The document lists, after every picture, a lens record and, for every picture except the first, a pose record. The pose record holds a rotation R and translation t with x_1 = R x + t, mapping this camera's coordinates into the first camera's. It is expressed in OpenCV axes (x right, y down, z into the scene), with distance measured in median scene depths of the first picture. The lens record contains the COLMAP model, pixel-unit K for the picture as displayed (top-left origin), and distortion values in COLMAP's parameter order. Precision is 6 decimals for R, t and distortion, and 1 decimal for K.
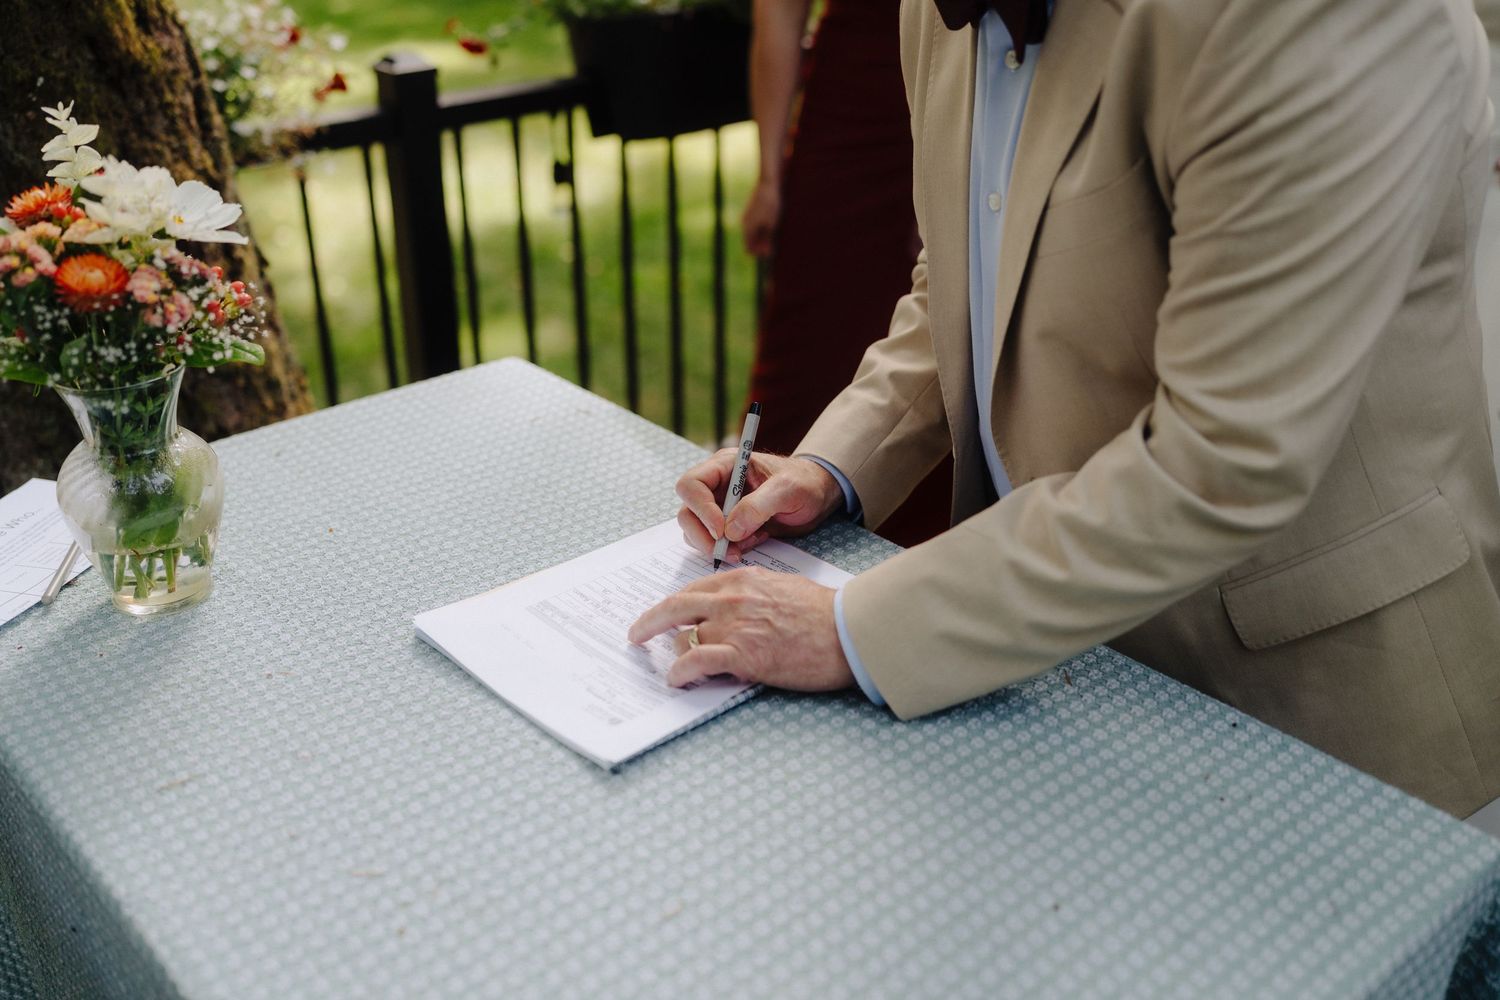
lens RADIAL K [[1492.9, 0, 736.4], [0, 1492.9, 501.5], [0, 0, 1]] dist [0.001753, 0.010757]
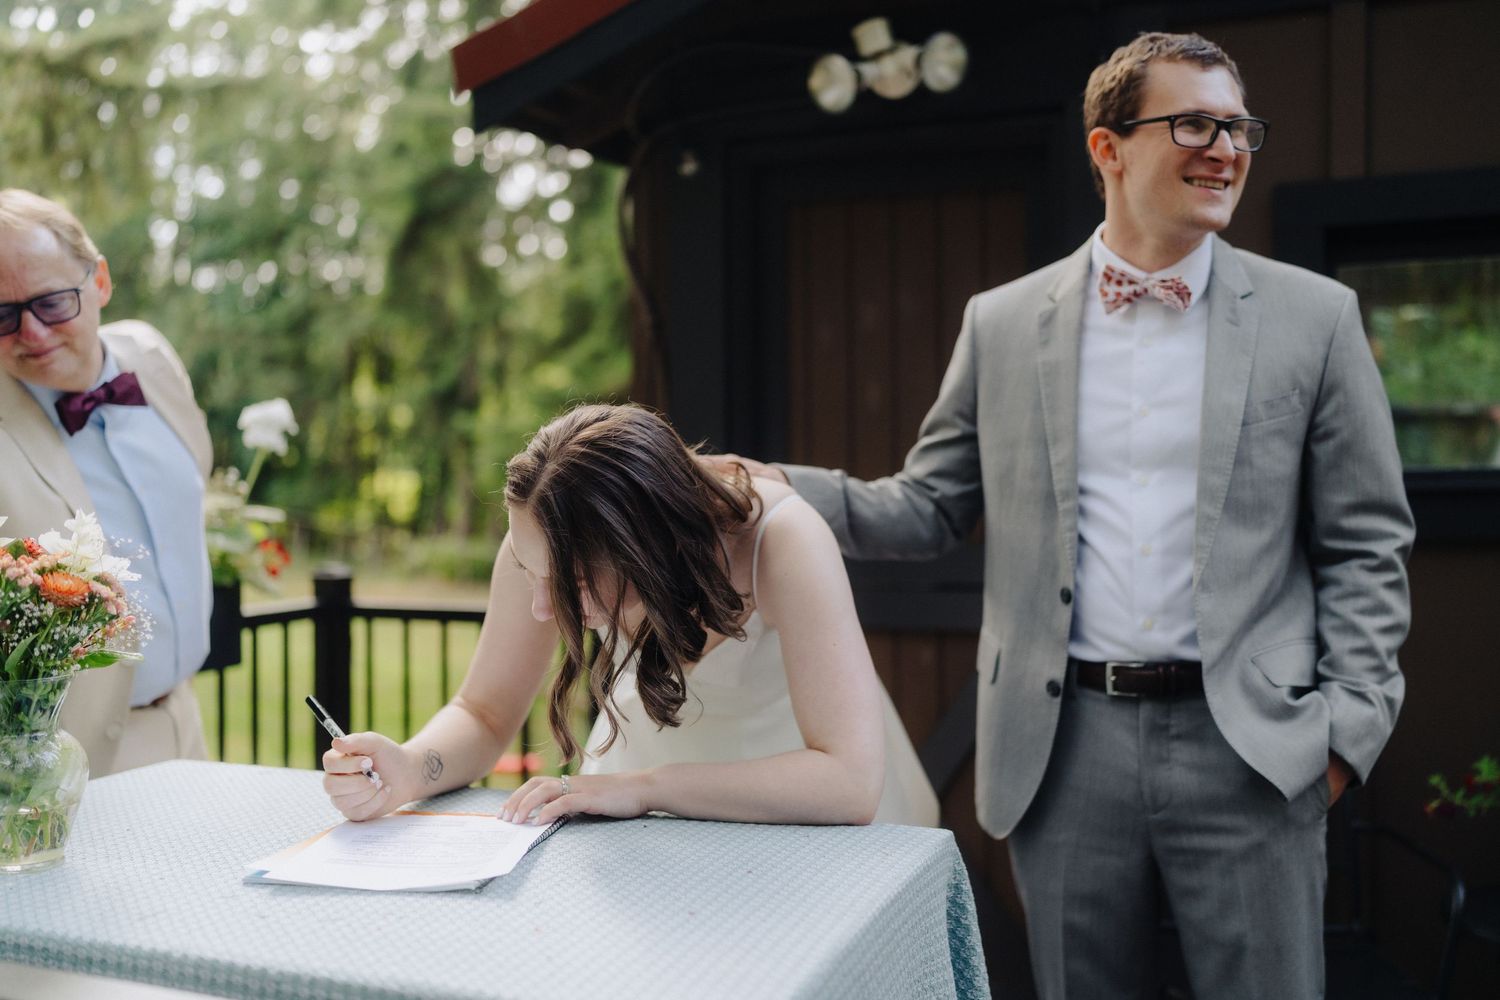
lens RADIAL K [[1490.6, 0, 730.1], [0, 1490.6, 484.7], [0, 0, 1]] dist [0.003484, 0.011737]
pose [[0.888709, -0.004335, 0.458451, -0.434663], [0.207123, 0.895892, -0.393037, 0.399337], [-0.409019, 0.444251, 0.797085, -0.412130]]
